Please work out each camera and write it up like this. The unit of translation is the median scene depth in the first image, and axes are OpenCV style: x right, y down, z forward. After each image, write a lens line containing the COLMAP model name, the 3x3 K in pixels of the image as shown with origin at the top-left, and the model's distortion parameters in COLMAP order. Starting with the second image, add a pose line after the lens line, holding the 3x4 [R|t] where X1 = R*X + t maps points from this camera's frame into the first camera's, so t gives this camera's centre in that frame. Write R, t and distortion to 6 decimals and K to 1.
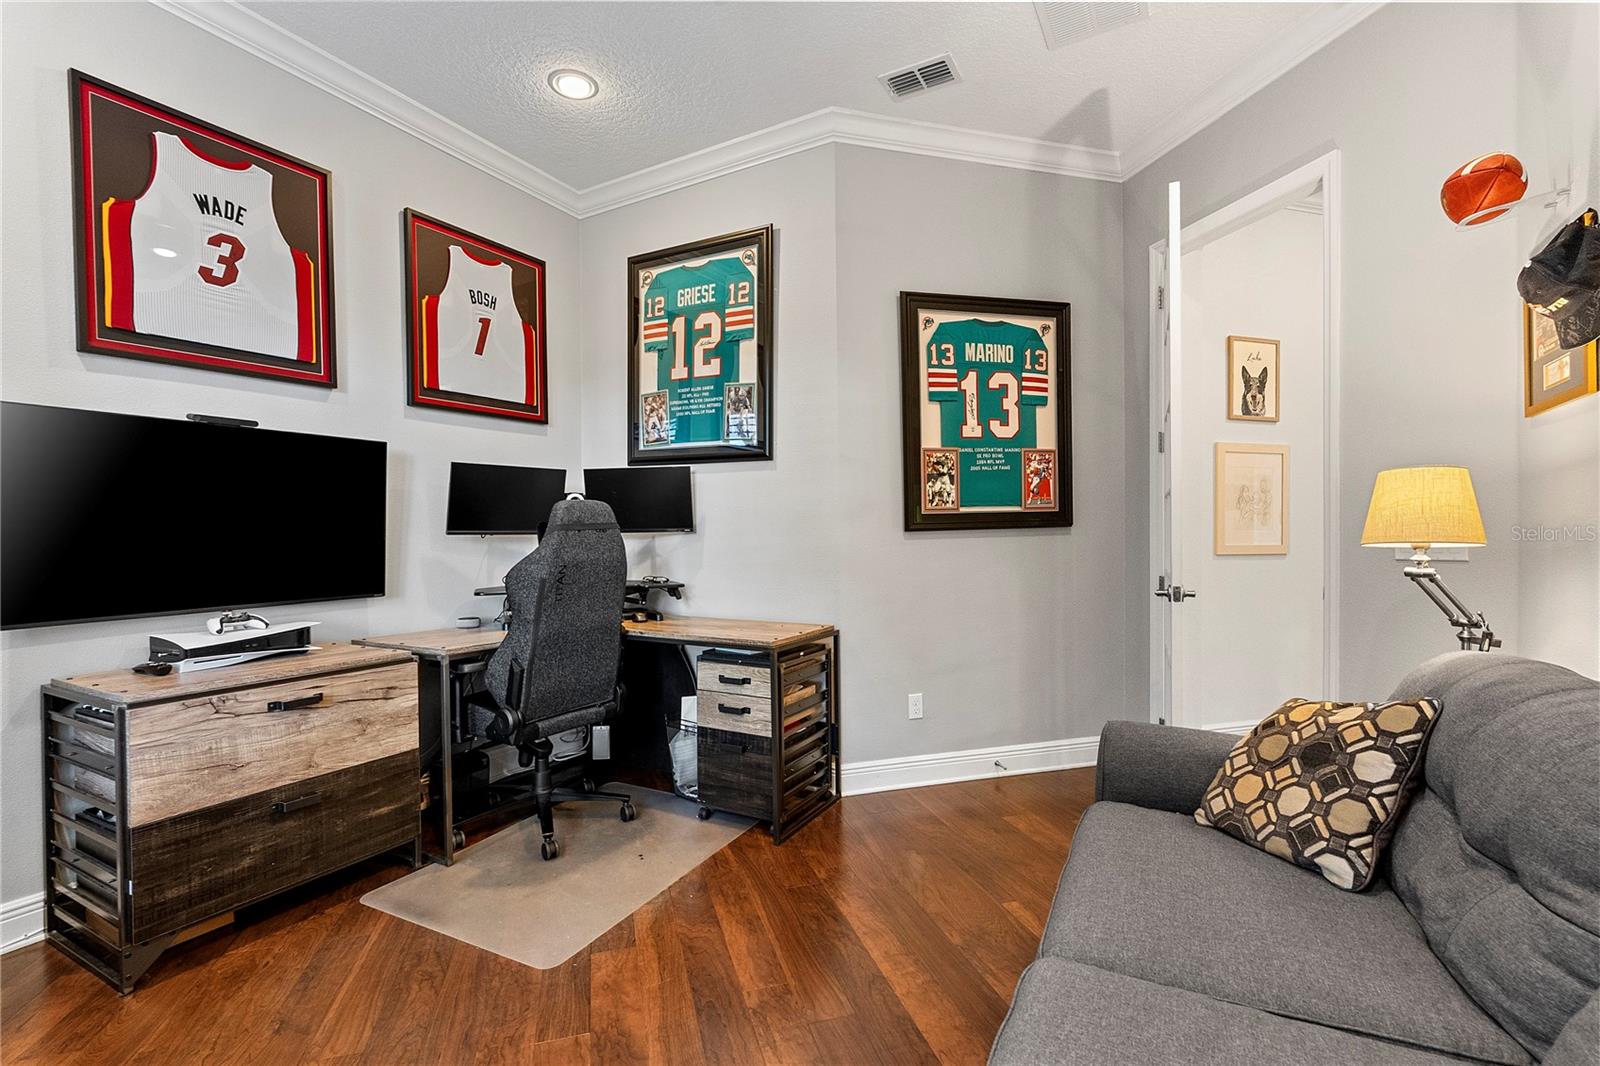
lens RADIAL K [[710.5, 0, 807.3], [0, 710.5, 534.0], [0, 0, 1]] dist [-0.001579, -0.000892]
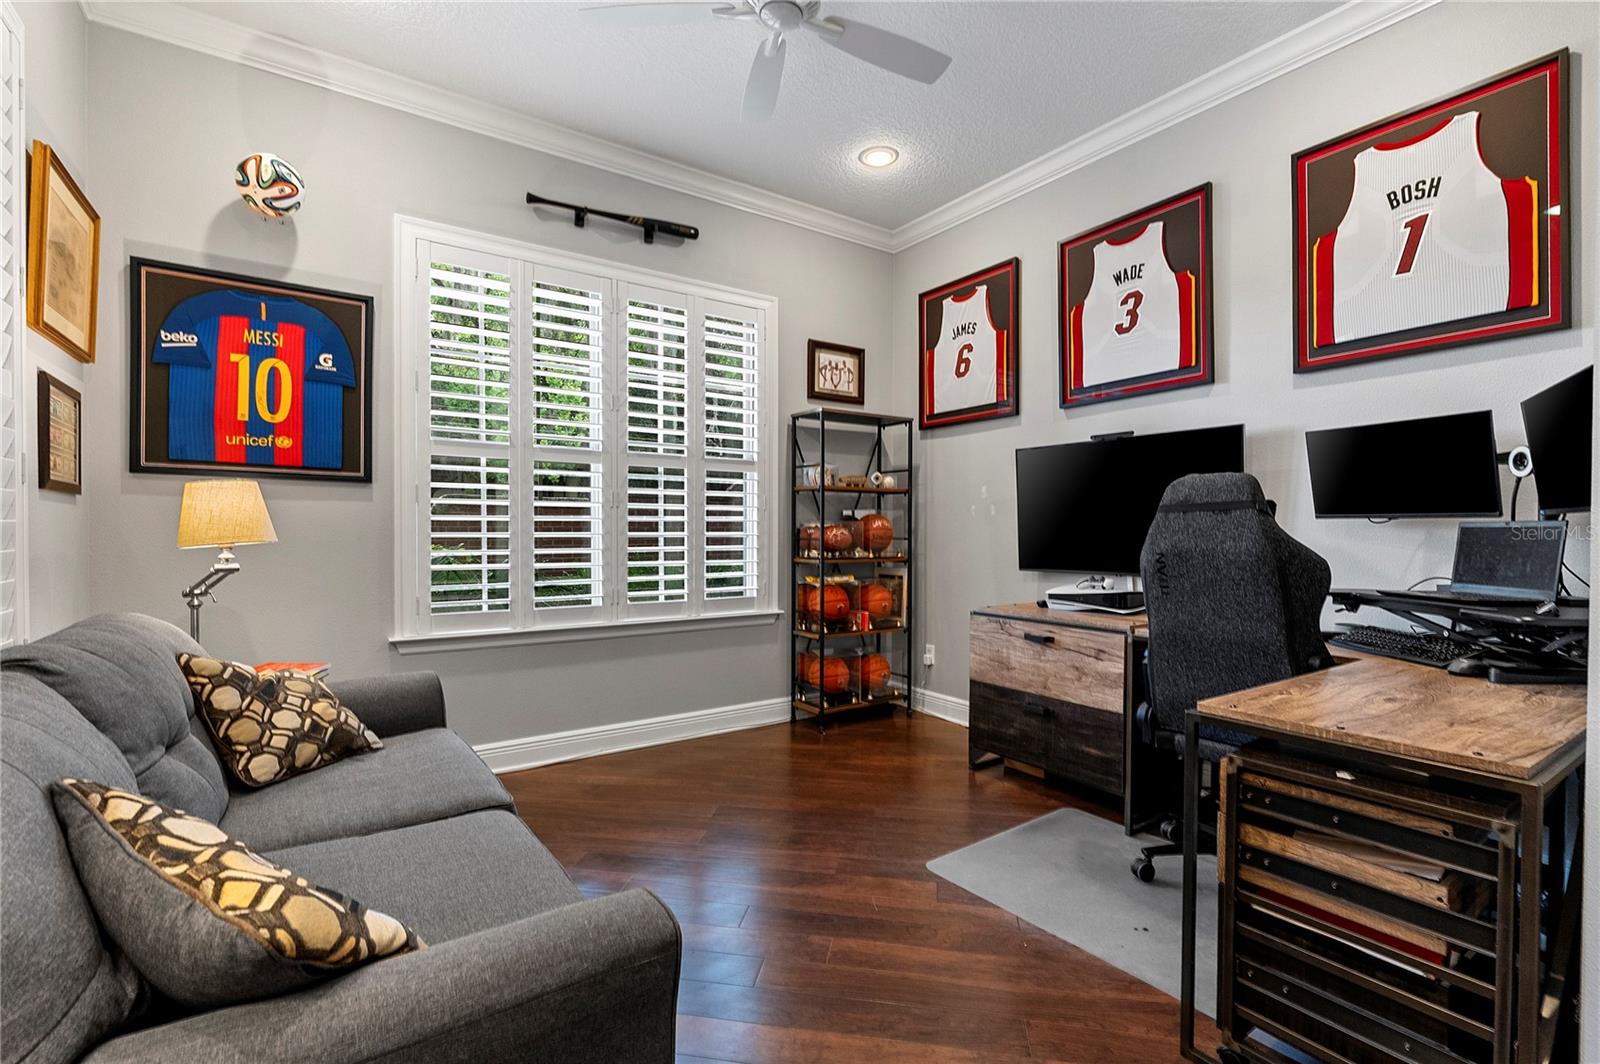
lens RADIAL K [[710.5, 0, 801.4], [0, 710.5, 540.0], [0, 0, 1]] dist [-0.001579, -0.000892]
pose [[-0.452616, 0.019797, -0.891486, 0.461679], [-0.003003, 0.999714, 0.023726, 0.007121], [0.891700, 0.013416, -0.452427, 0.754696]]
